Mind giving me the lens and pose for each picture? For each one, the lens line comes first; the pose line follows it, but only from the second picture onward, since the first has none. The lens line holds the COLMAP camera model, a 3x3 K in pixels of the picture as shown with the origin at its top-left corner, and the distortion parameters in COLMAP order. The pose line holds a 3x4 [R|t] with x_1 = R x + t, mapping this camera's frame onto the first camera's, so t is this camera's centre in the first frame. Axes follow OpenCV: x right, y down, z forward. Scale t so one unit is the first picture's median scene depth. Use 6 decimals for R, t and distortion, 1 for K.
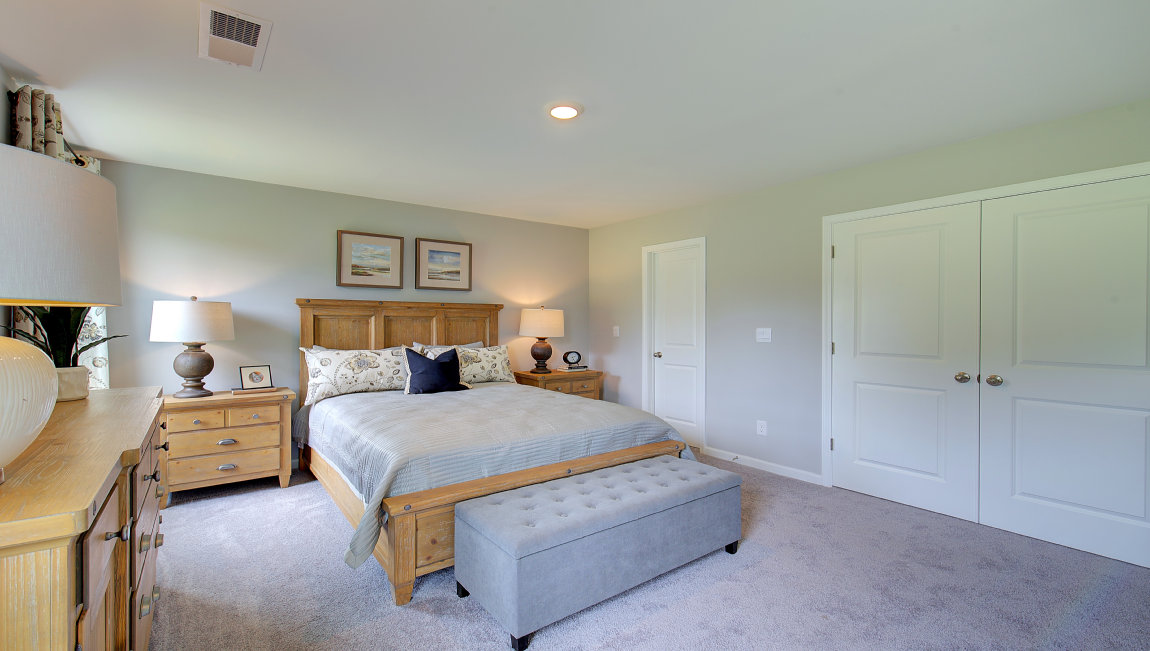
lens RADIAL K [[495.1, 0, 577.7], [0, 495.1, 325.6], [0, 0, 1]] dist [0.000424, 0.000422]
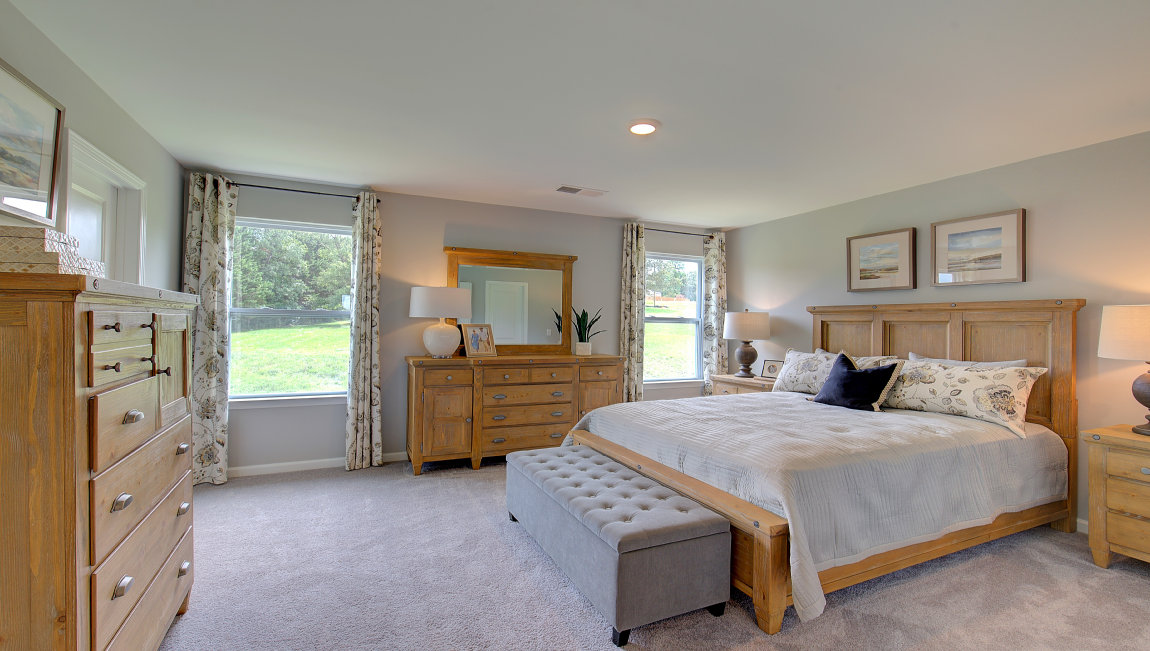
lens RADIAL K [[495.4, 0, 582.3], [0, 495.4, 319.3], [0, 0, 1]] dist [0.001781, 0.000479]
pose [[-0.183426, -0.018903, -0.982852, 0.597473], [-0.029749, 0.999464, -0.013670, 0.005773], [0.982583, 0.026732, -0.183890, 0.631099]]
